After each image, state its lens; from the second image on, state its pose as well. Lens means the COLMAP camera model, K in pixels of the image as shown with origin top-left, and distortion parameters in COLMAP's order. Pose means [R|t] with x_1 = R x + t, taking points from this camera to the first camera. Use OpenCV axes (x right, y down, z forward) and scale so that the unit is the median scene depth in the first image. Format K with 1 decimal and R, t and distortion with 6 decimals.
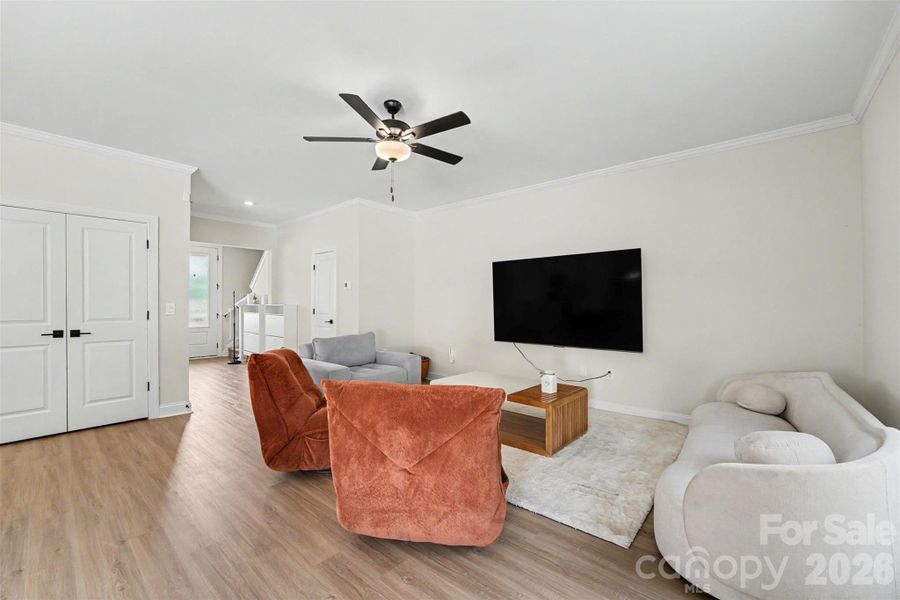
lens RADIAL K [[363.5, 0, 454.2], [0, 363.5, 302.5], [0, 0, 1]] dist [-0.014749, 0.000190]
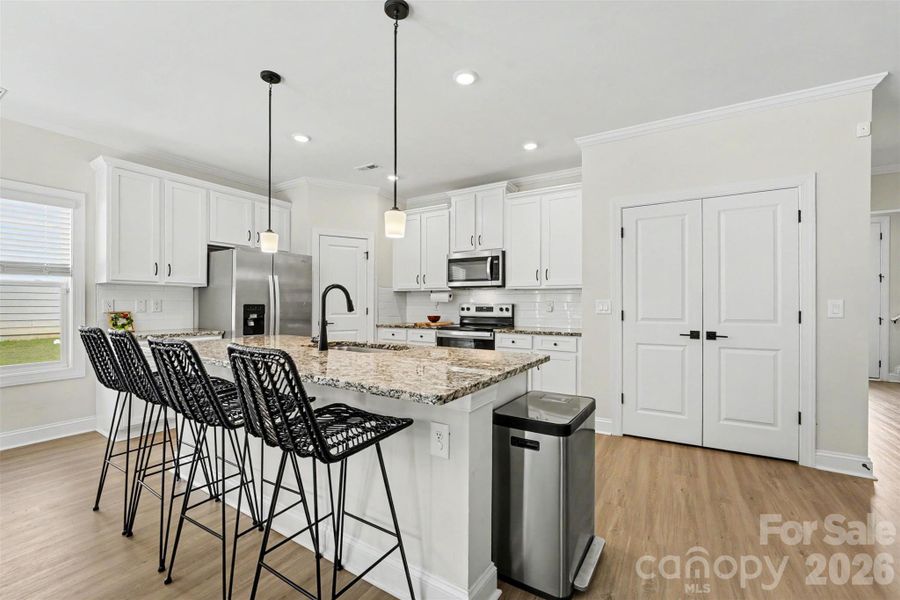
lens RADIAL K [[373.3, 0, 450.5], [0, 373.3, 305.7], [0, 0, 1]] dist [-0.000111, 0.000009]
pose [[0.166338, 0.007663, -0.986039, -0.249714], [0.002569, 0.999963, 0.008204, 0.004899], [0.986065, -0.003898, 0.166312, 0.207743]]
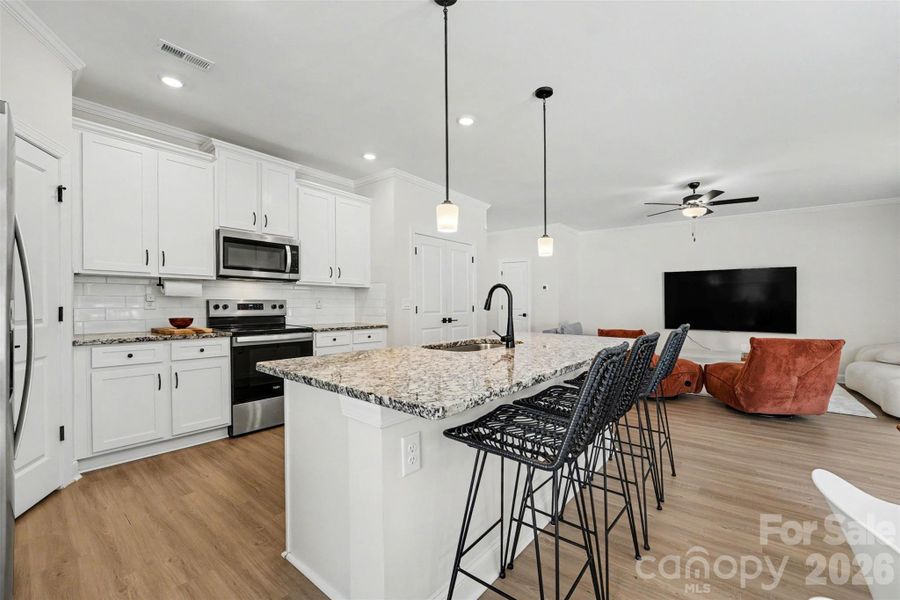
lens RADIAL K [[368.8, 0, 461.7], [0, 368.8, 300.3], [0, 0, 1]] dist [-0.002876, 0.000101]
pose [[0.999491, 0.009080, 0.030599, -0.990681], [-0.008989, 0.999955, -0.003109, 0.008165], [-0.030625, 0.002832, 0.999527, -0.523999]]
